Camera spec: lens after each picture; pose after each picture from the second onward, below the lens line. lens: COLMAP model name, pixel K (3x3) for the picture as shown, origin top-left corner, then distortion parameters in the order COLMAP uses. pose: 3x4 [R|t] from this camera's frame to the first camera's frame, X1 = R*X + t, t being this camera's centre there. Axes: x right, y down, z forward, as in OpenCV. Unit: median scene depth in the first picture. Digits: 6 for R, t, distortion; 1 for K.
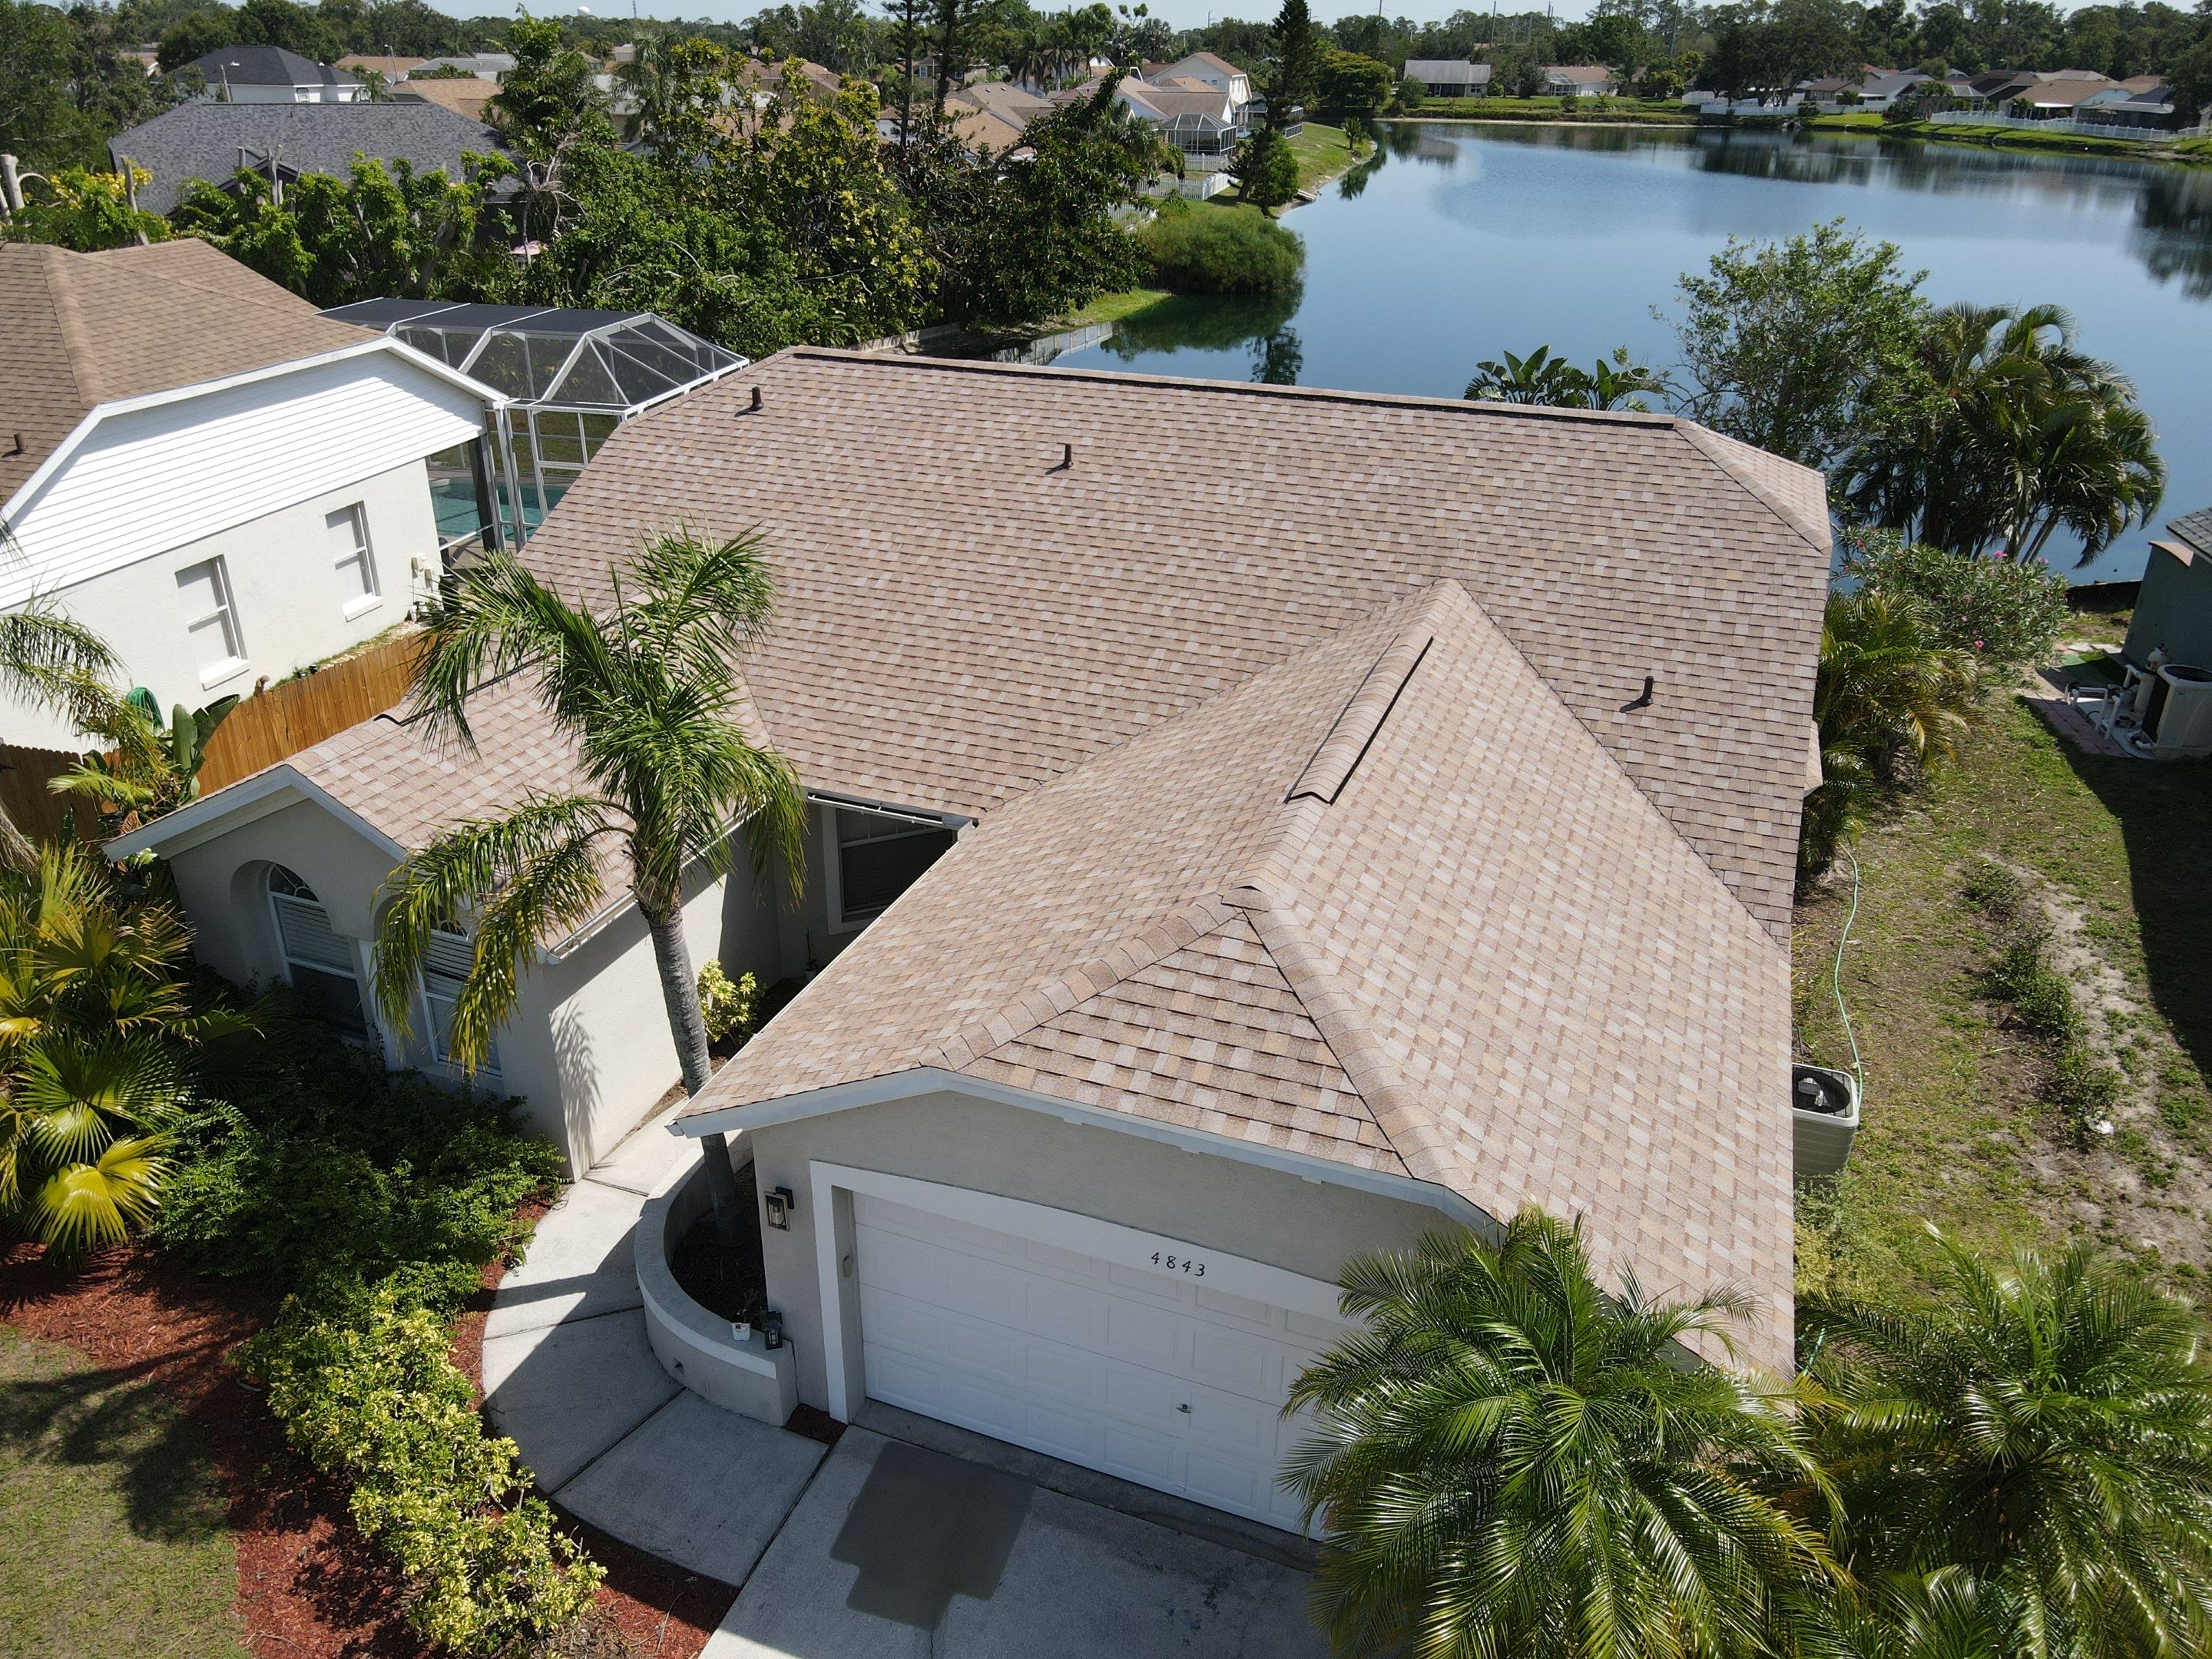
lens RADIAL K [[1616.9, 0, 1077.5], [0, 1616.9, 825.2], [0, 0, 1]] dist [0.034019, -0.026452]
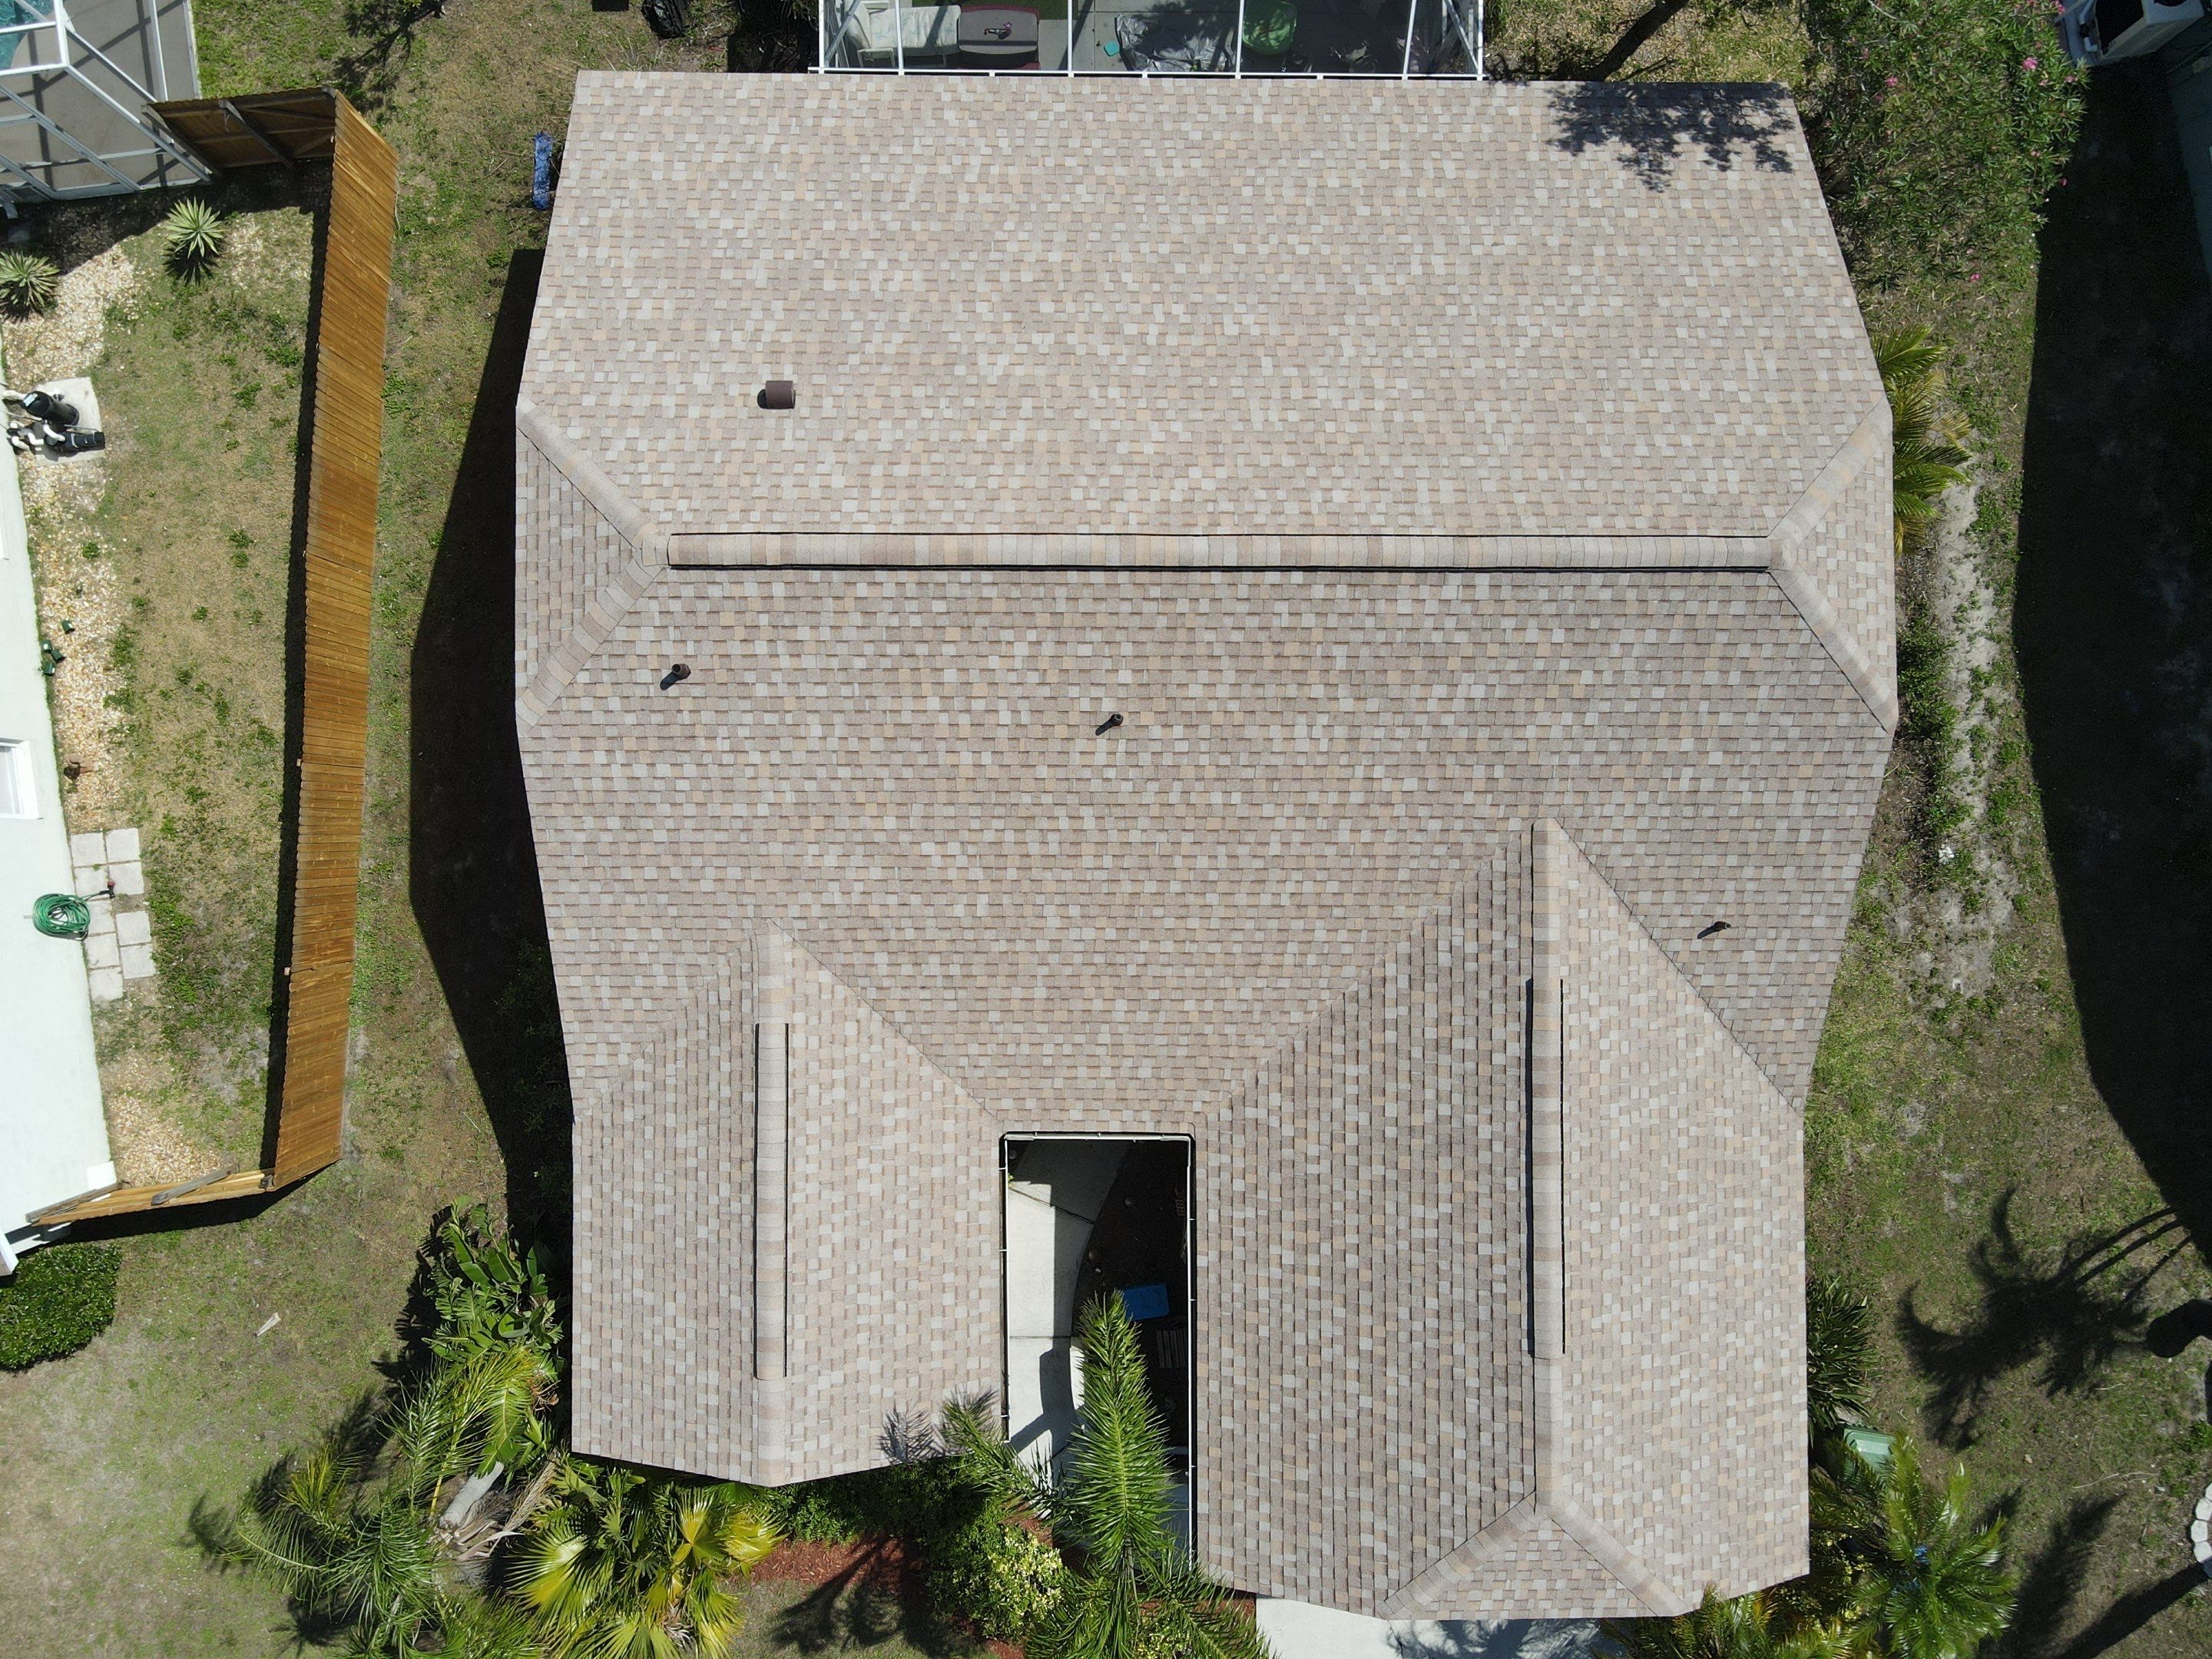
lens RADIAL K [[1610.7, 0, 1076.6], [0, 1610.7, 825.2], [0, 0, 1]] dist [0.012321, 0.008092]
pose [[0.929650, -0.367955, 0.018953, -0.073921], [0.146058, 0.415269, 0.897897, -1.131477], [-0.338256, -0.831962, 0.439797, 0.644859]]
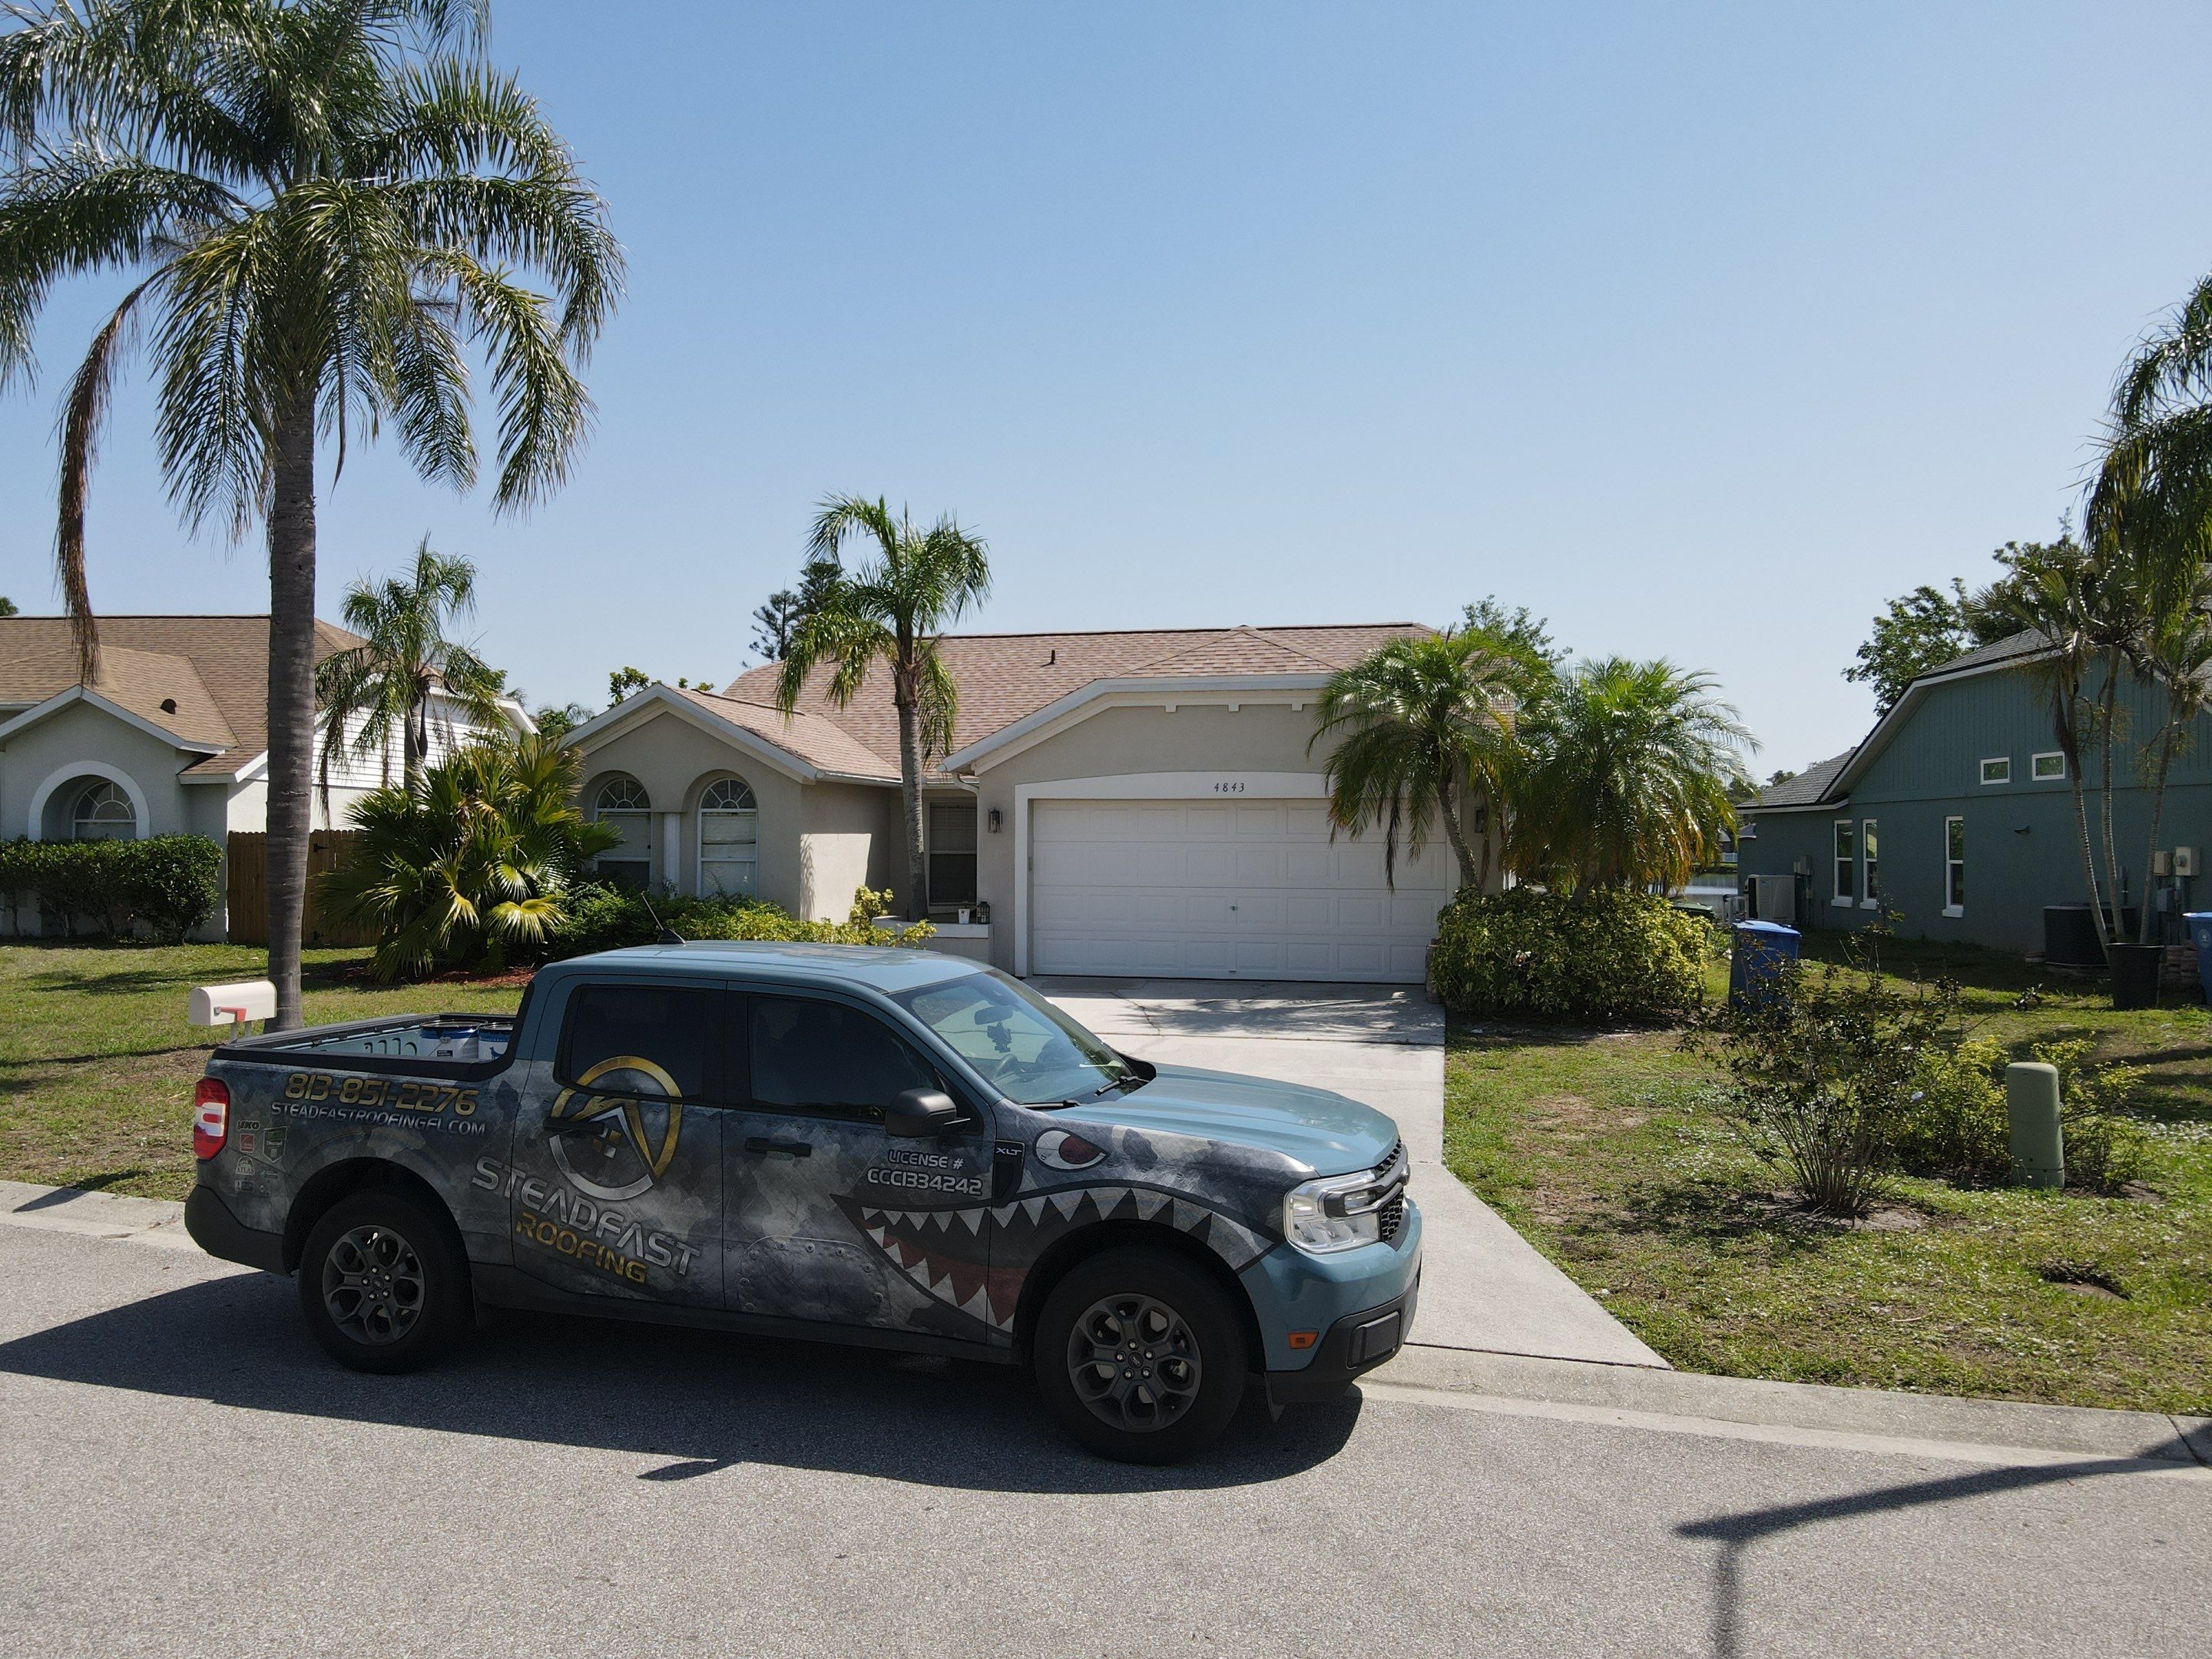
lens RADIAL K [[1603.8, 0, 1070.5], [0, 1603.8, 834.8], [0, 0, 1]] dist [0.015830, -0.022773]
pose [[0.991028, -0.004189, 0.133586, -0.229456], [0.060555, 0.905105, -0.420855, 0.682735], [-0.119146, 0.425168, 0.897238, -0.405193]]
